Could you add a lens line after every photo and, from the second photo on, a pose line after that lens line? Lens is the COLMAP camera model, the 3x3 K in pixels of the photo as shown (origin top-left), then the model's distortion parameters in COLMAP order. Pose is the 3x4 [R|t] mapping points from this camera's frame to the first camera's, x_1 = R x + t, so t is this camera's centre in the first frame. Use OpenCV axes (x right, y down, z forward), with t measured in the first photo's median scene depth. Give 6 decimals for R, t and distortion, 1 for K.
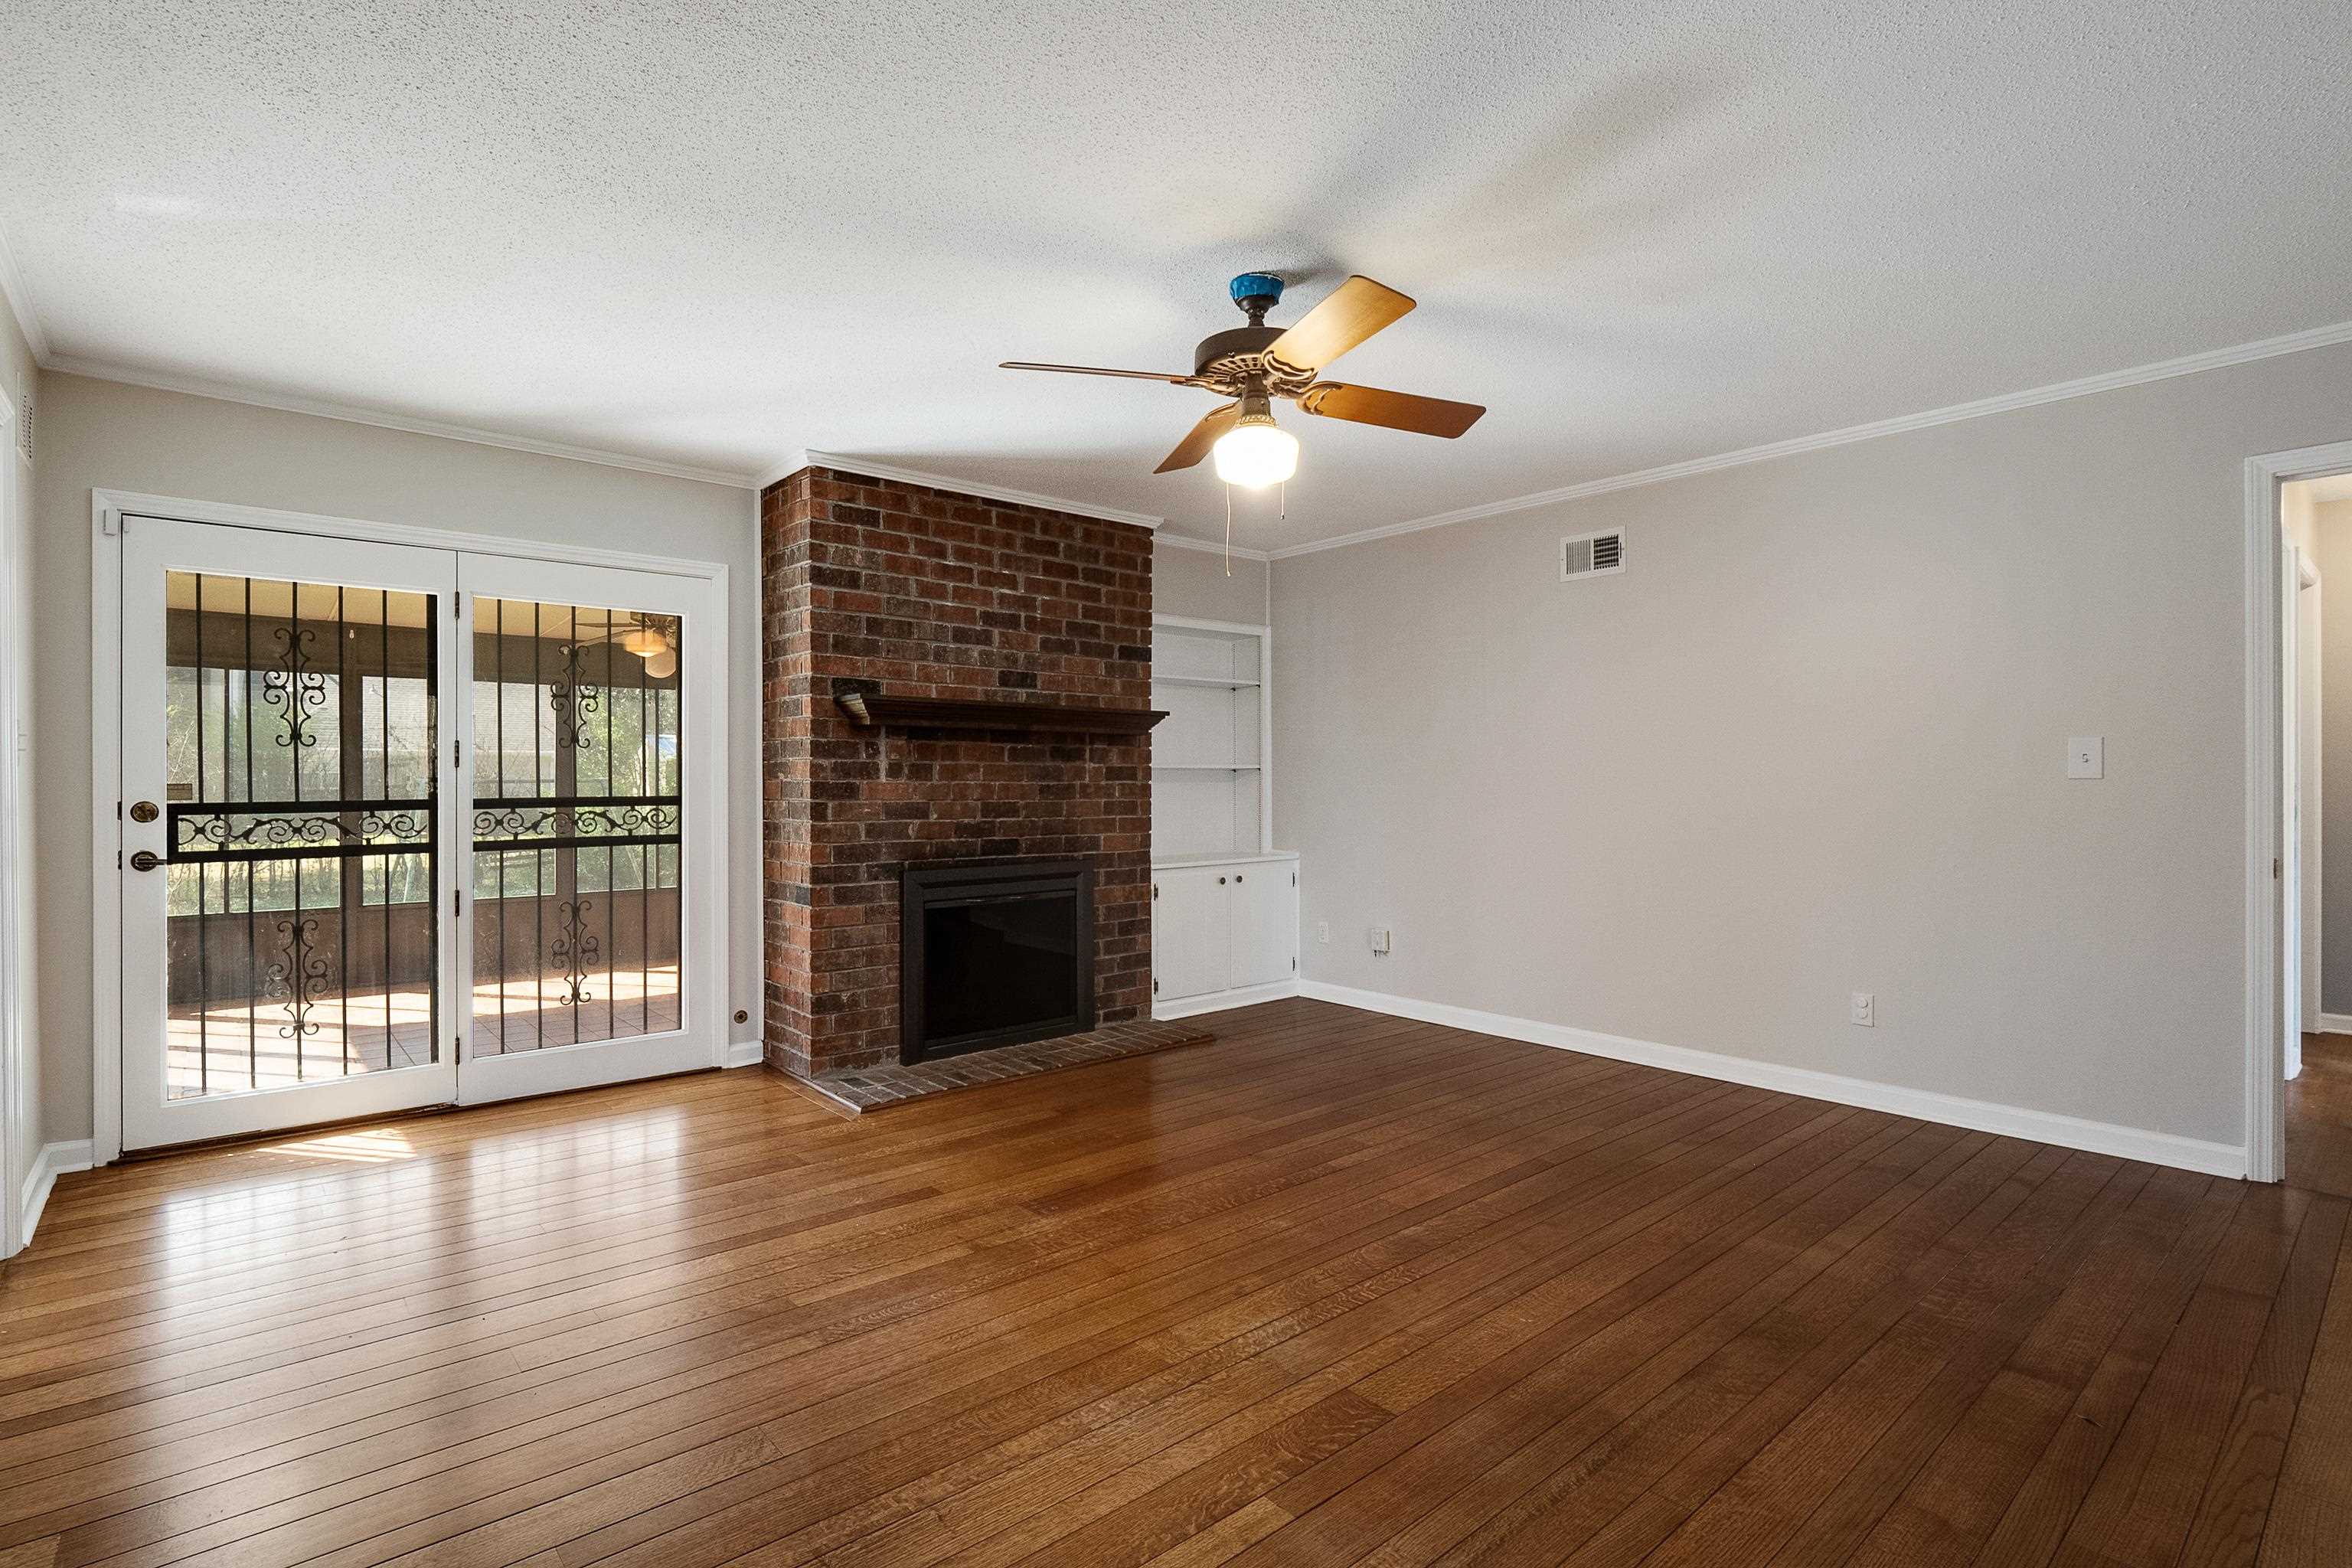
lens RADIAL K [[1124.8, 0, 1176.0], [0, 1124.8, 784.0], [0, 0, 1]] dist [-0.000727, -0.000199]
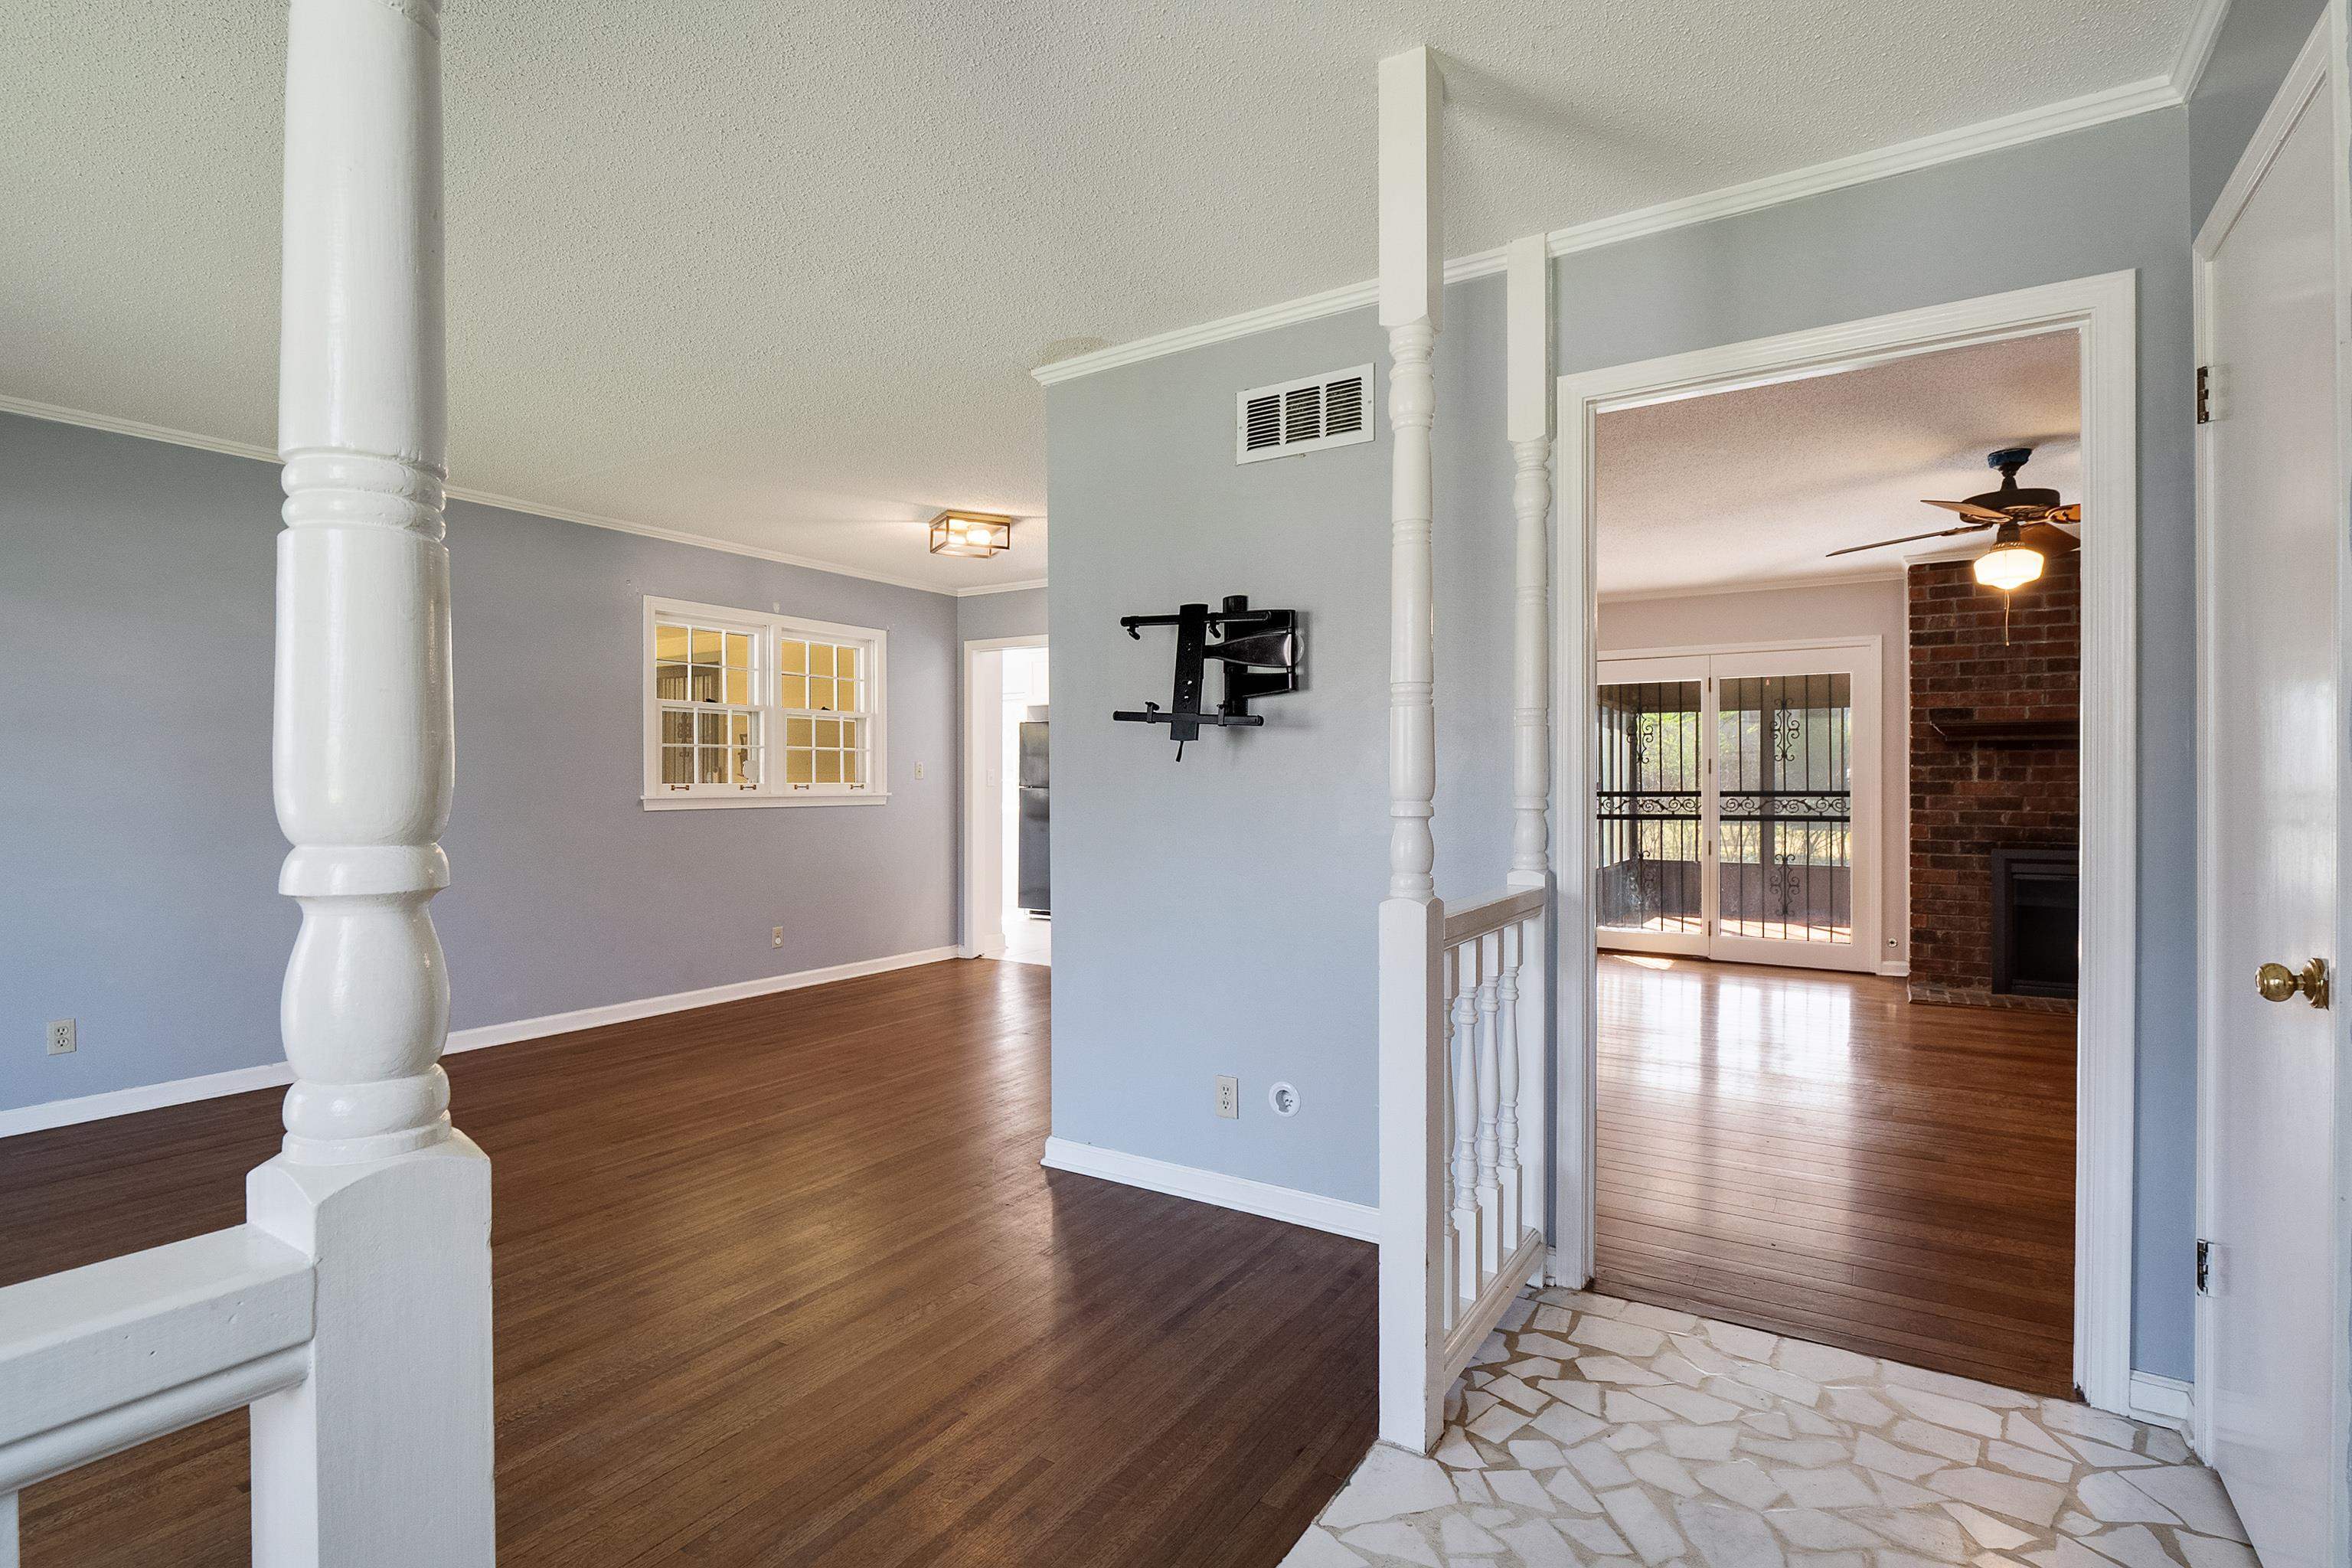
lens RADIAL K [[1124.8, 0, 1176.0], [0, 1124.8, 784.0], [0, 0, 1]] dist [-0.000727, -0.000199]
pose [[0.295586, 0.004729, -0.955305, 0.762314], [0.002776, 0.999979, 0.005810, -0.009963], [0.955312, -0.004369, 0.295566, -0.331321]]
